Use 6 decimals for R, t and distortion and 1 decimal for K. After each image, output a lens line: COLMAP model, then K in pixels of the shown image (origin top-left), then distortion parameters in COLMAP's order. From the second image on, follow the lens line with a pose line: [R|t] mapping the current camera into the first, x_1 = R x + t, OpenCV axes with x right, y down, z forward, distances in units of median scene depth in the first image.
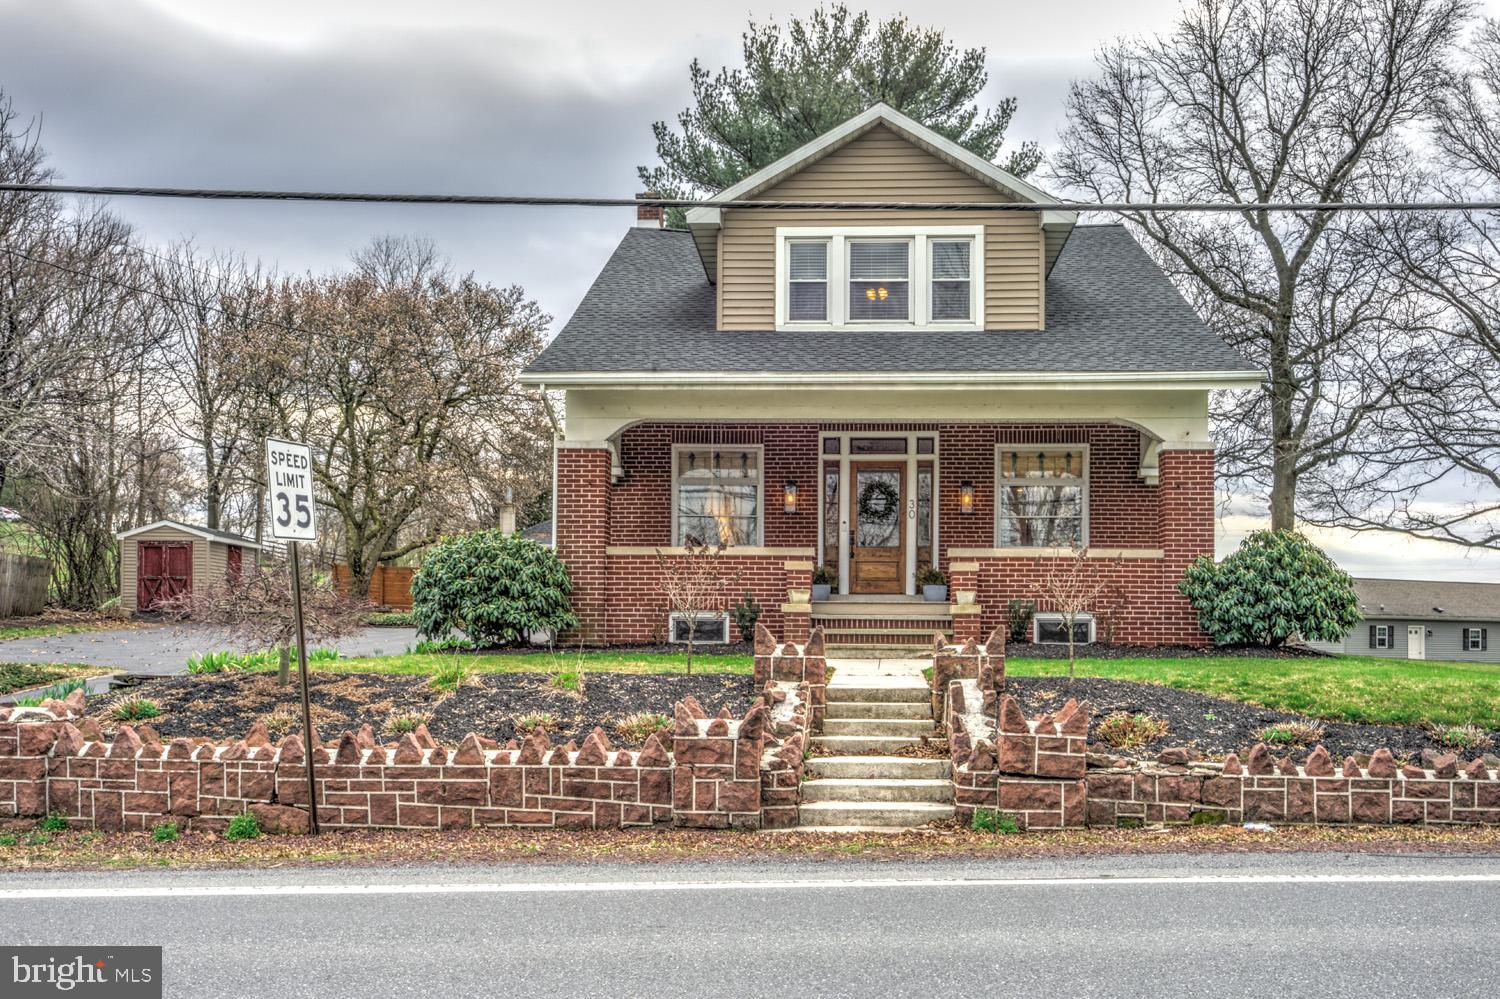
lens RADIAL K [[1402.2, 0, 752.1], [0, 1402.2, 505.6], [0, 0, 1]] dist [0.007464, 0.000000]
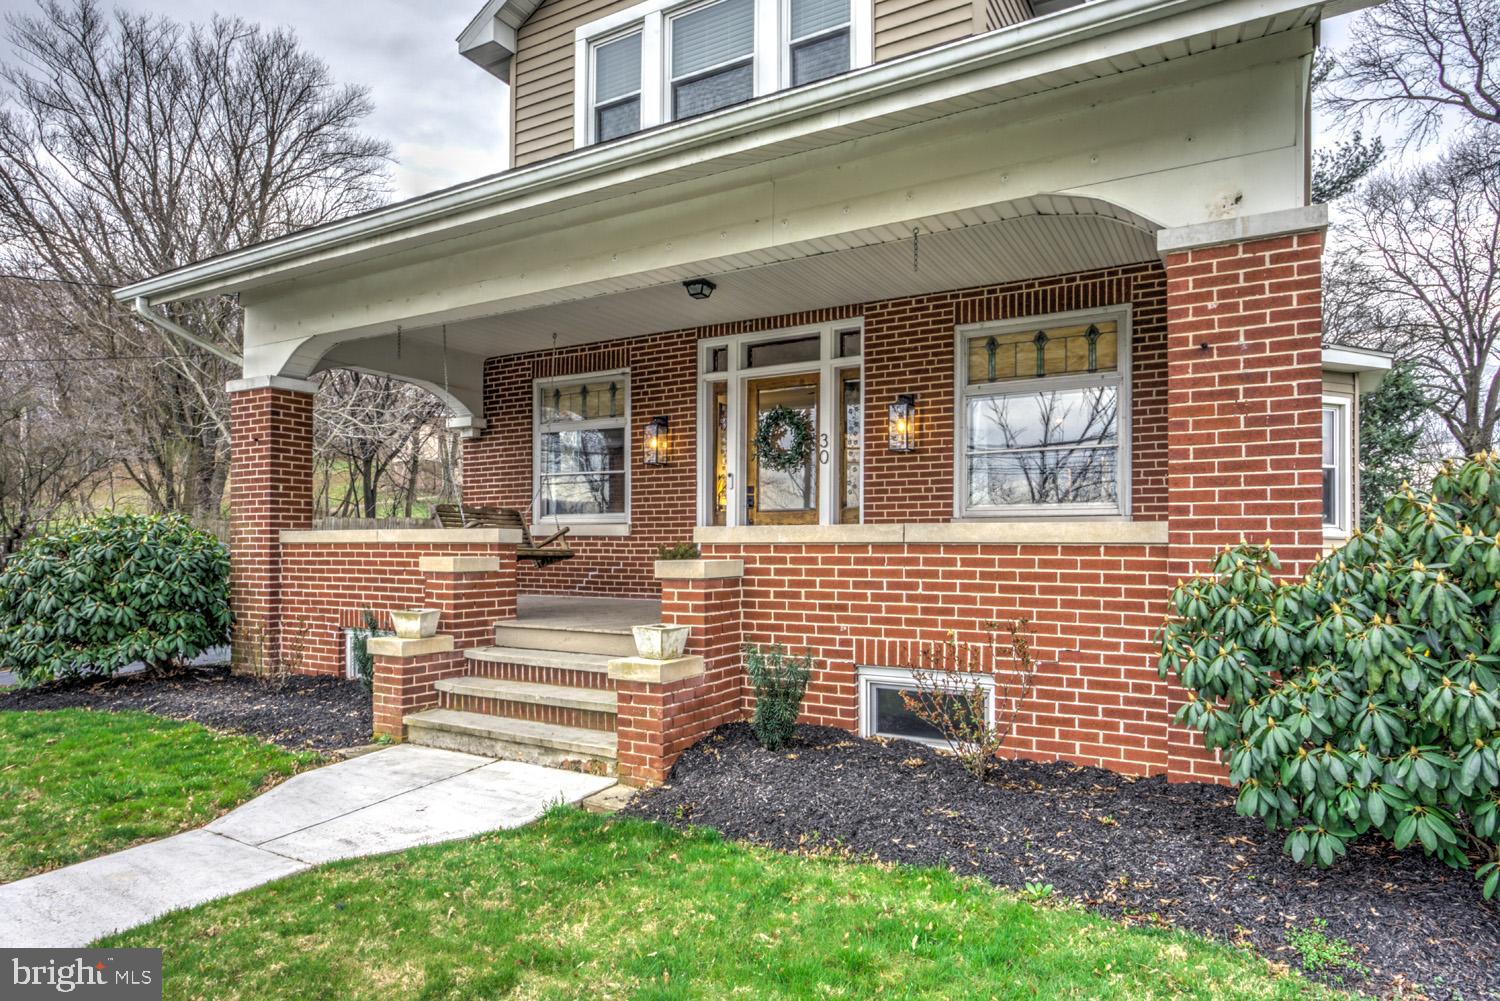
lens RADIAL K [[877.9, 0, 749.0], [0, 877.9, 501.2], [0, 0, 1]] dist [-0.005461, -0.002124]
pose [[0.890037, -0.030382, -0.454874, 0.261545], [0.052341, 0.997989, 0.035756, 0.010238], [0.452873, -0.055632, 0.889838, 0.645349]]
